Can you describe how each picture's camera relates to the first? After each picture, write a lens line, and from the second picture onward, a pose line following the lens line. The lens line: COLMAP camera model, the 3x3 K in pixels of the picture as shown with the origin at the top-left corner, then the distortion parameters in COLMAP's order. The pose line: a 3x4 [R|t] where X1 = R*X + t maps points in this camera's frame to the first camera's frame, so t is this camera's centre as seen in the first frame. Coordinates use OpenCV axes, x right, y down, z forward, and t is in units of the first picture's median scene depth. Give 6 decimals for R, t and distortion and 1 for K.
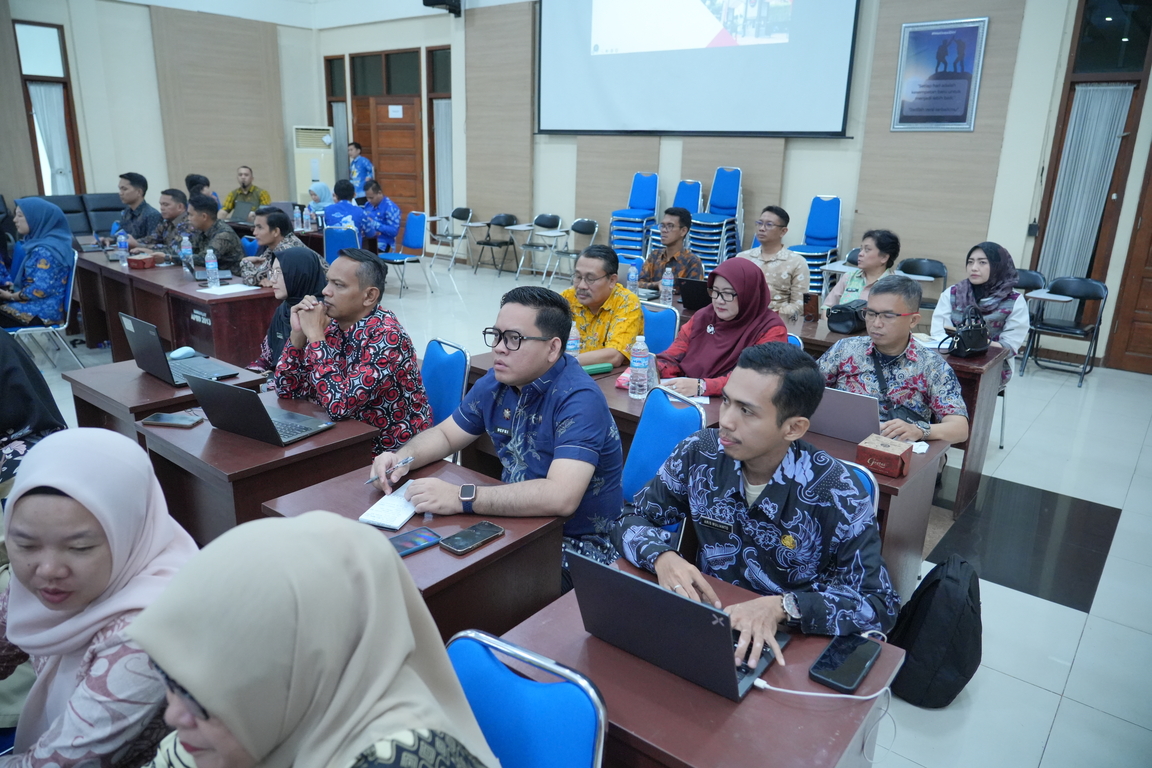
lens RADIAL K [[779.0, 0, 577.1], [0, 779.0, 381.0], [0, 0, 1]] dist [-0.037463, 0.019891]
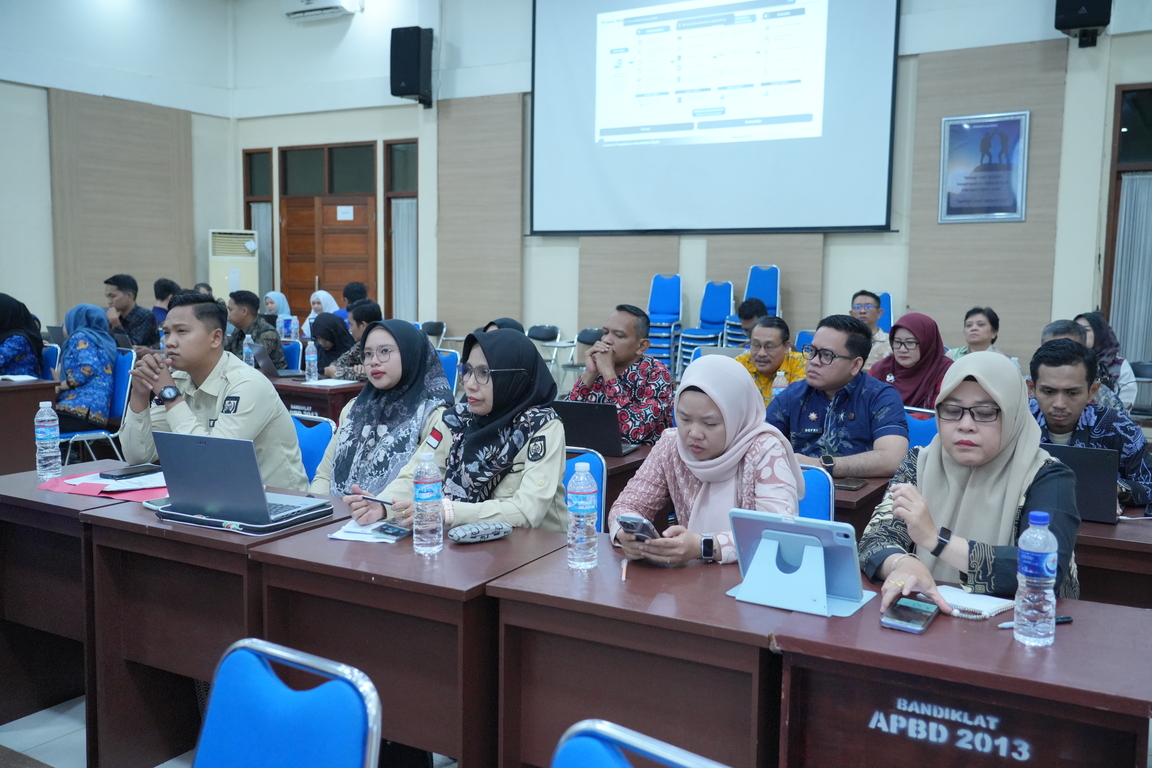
lens RADIAL K [[1052.6, 0, 578.4], [0, 1052.6, 381.5], [0, 0, 1]] dist [0.027268, 0.000000]
pose [[0.991568, -0.026453, 0.126859, -0.187491], [0.049183, 0.982518, -0.179552, 0.074833], [-0.119891, 0.184277, 0.975535, -0.172258]]
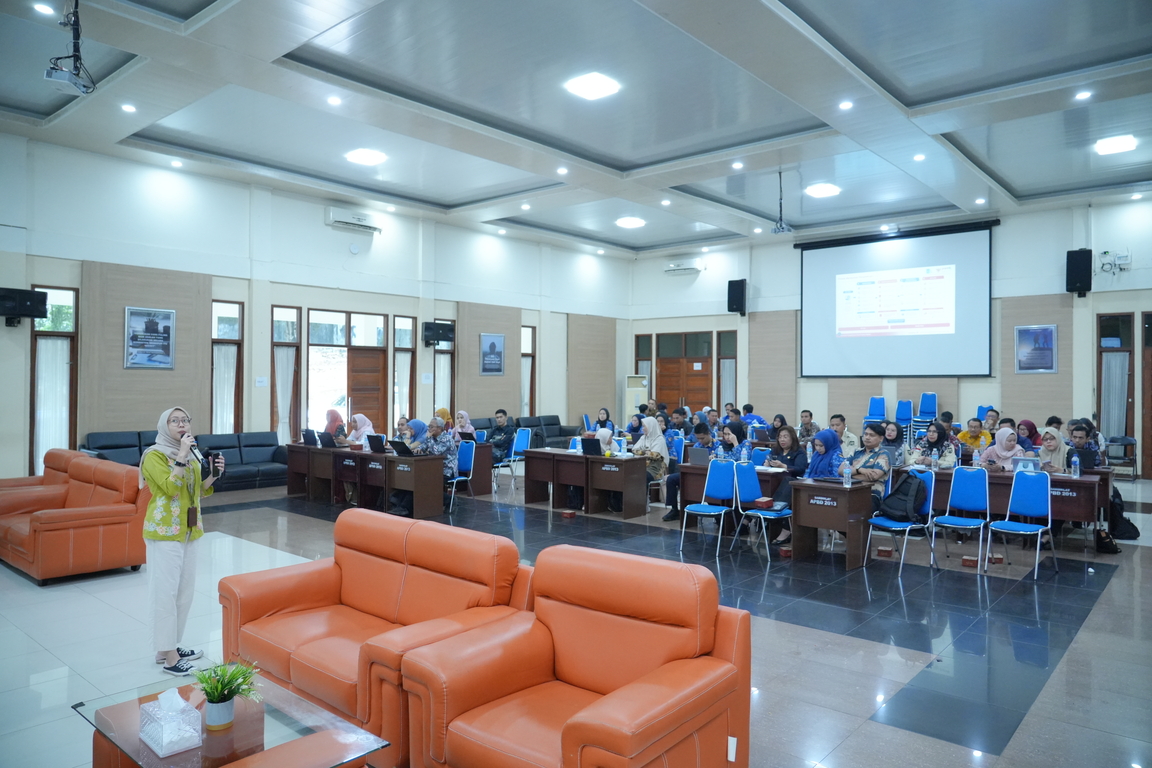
lens RADIAL K [[779.0, 0, 572.2], [0, 779.0, 384.6], [0, 0, 1]] dist [-0.037463, 0.019891]
pose [[0.999389, -0.025345, -0.024058, -0.665550], [0.017545, 0.959315, -0.281793, 0.244041], [0.030221, 0.281198, 0.959174, -0.923908]]
